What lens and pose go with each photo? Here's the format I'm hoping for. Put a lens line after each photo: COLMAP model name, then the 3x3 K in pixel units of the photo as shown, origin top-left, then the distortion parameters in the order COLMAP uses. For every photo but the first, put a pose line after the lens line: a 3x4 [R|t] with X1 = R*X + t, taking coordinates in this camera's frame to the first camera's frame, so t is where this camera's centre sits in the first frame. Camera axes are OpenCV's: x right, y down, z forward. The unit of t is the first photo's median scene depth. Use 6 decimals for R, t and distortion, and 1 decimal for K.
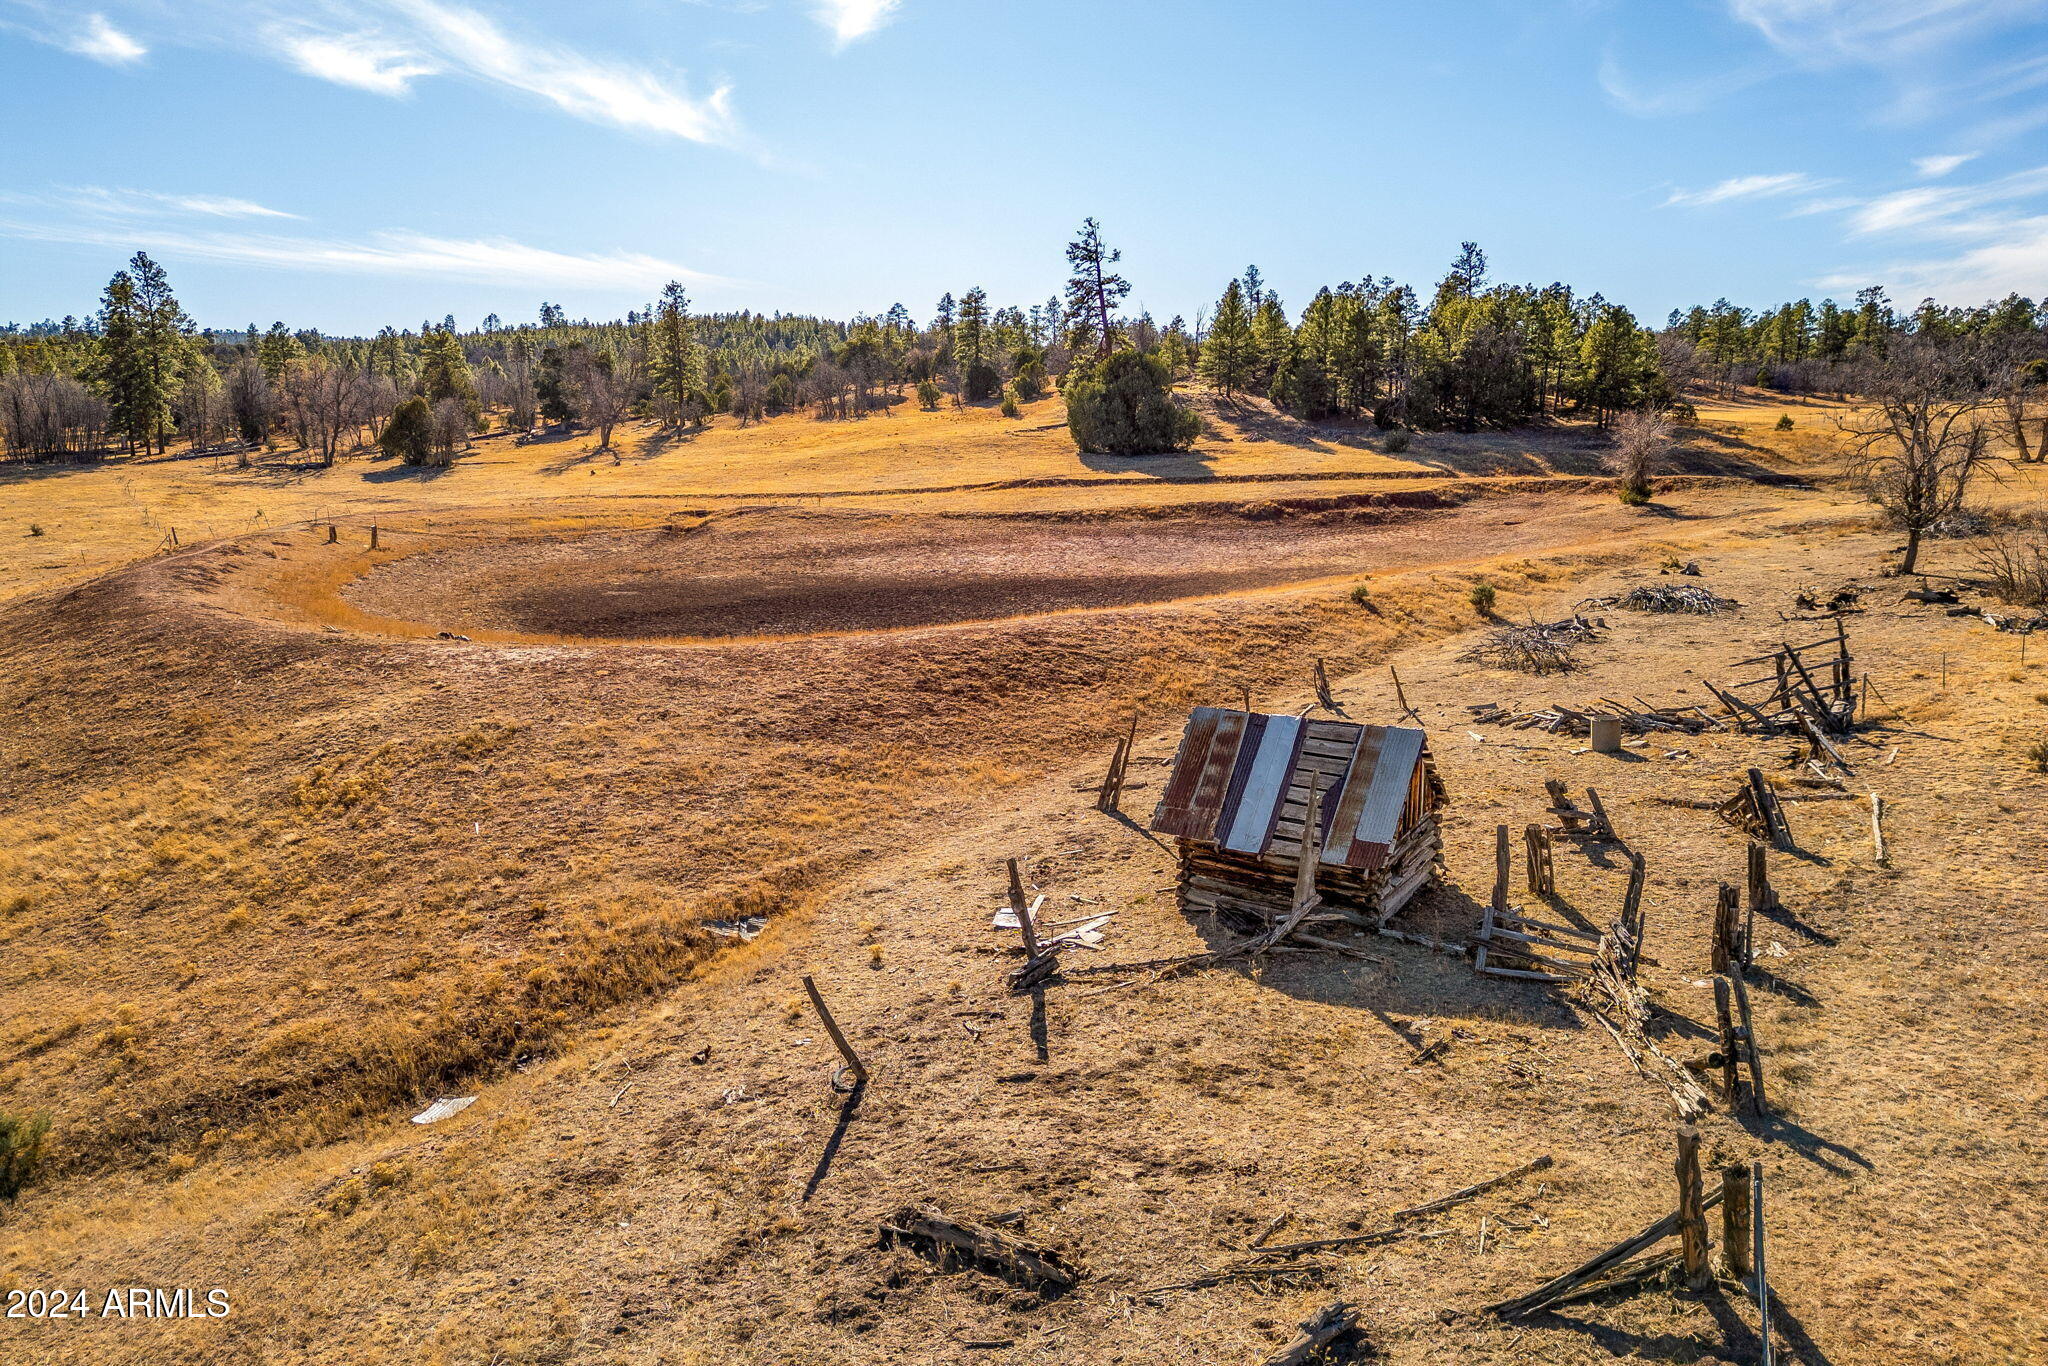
lens RADIAL K [[1431.2, 0, 1024.0], [0, 1431.2, 683.0], [0, 0, 1]] dist [0.110562, -0.121139]
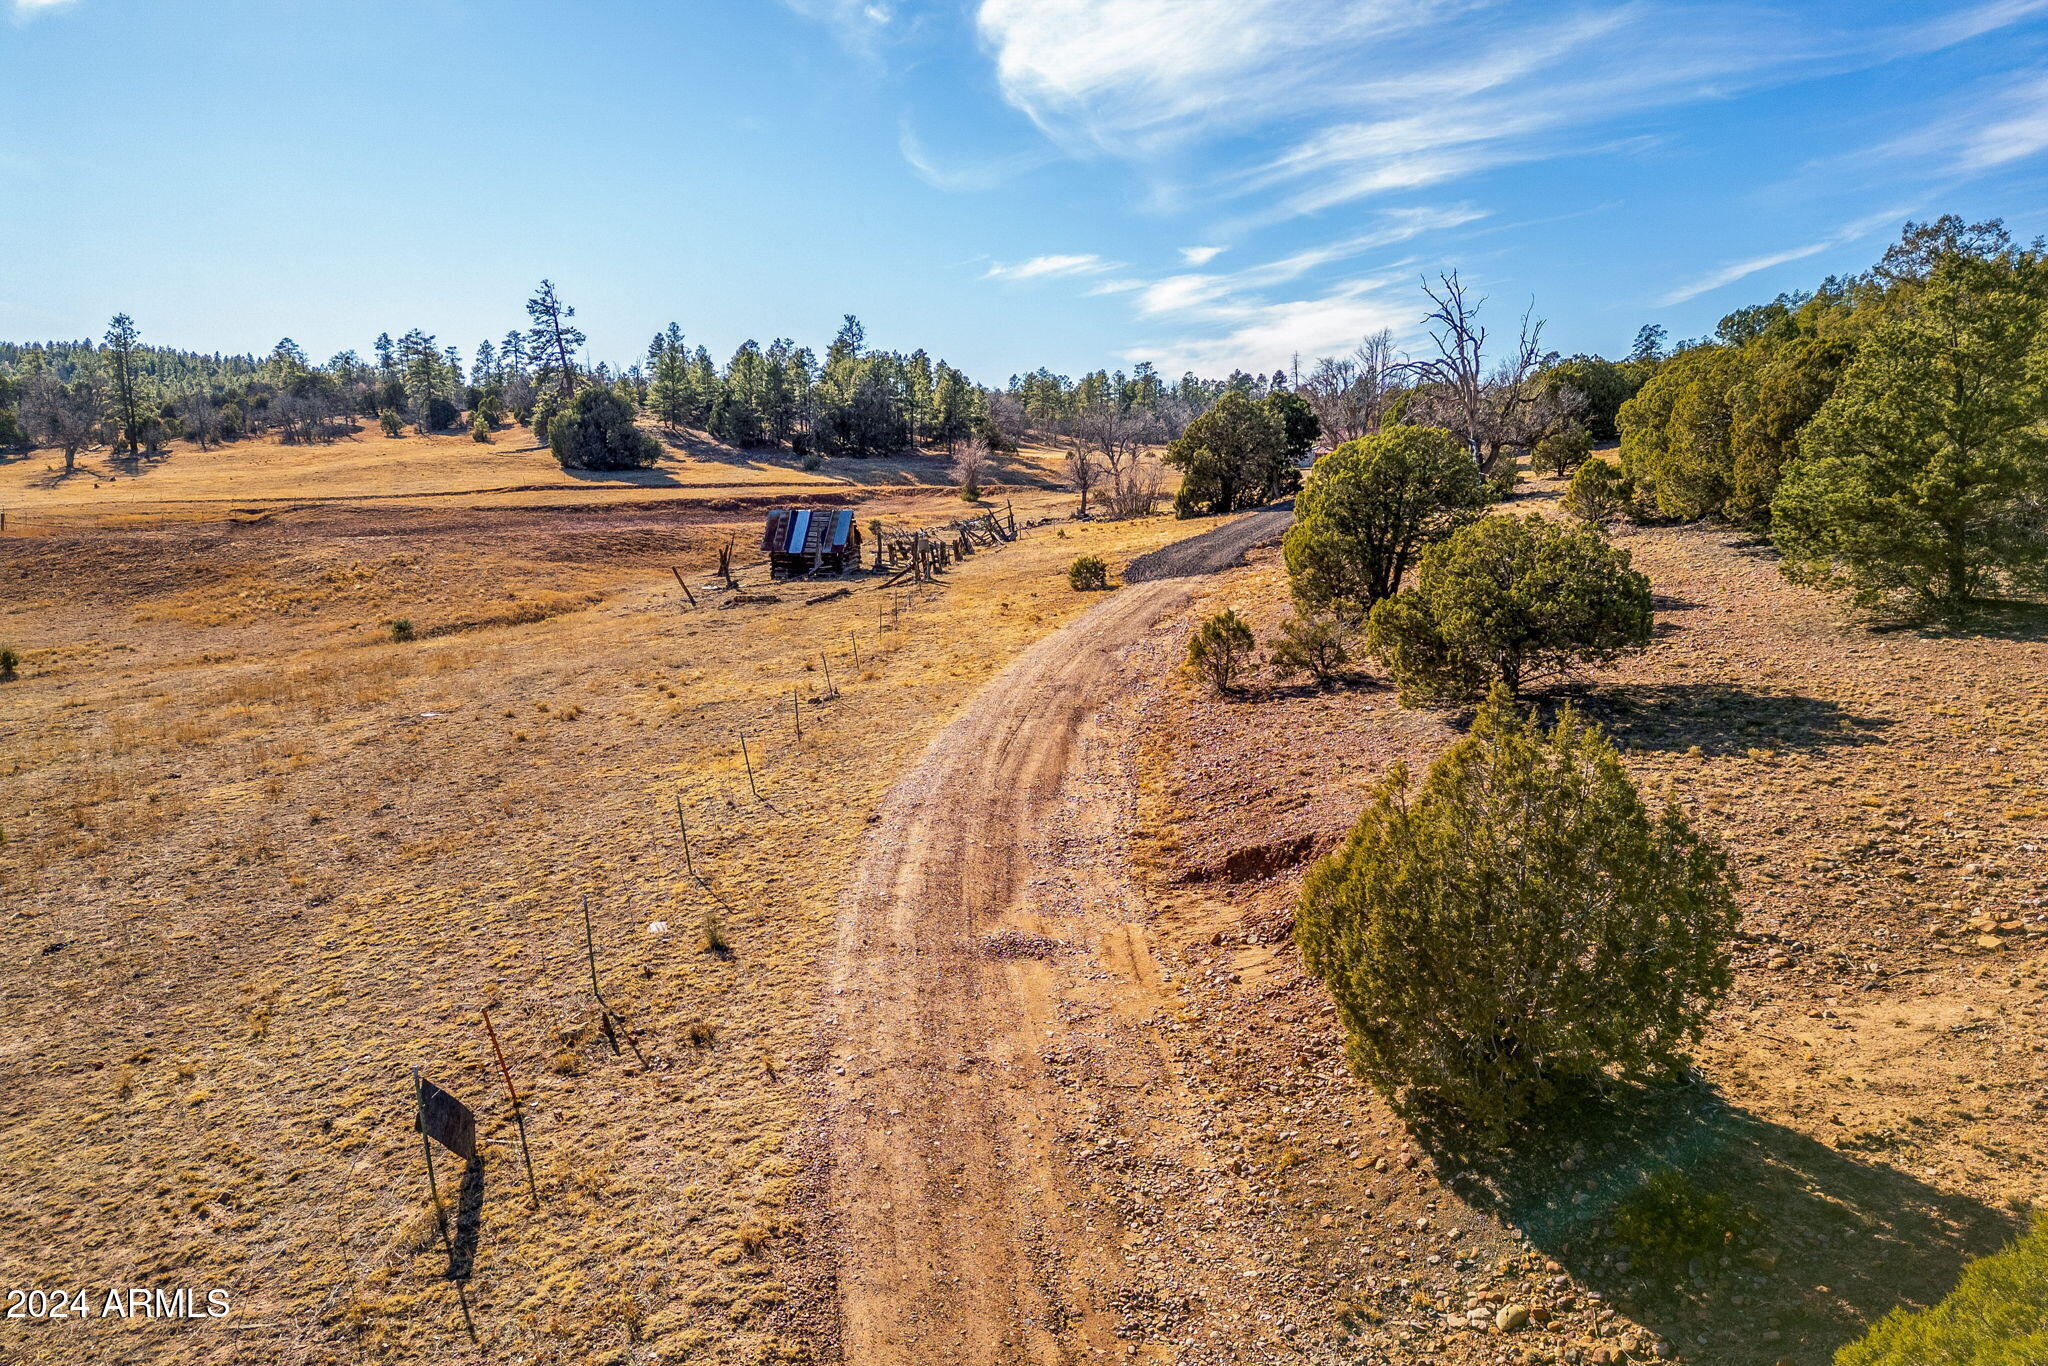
lens RADIAL K [[1431.2, 0, 1024.0], [0, 1431.2, 683.0], [0, 0, 1]] dist [0.110562, -0.121139]
pose [[0.919246, -0.057405, 0.389476, -0.080982], [0.070597, 0.997312, -0.019628, 0.067319], [-0.387302, 0.045539, 0.920827, -0.261562]]
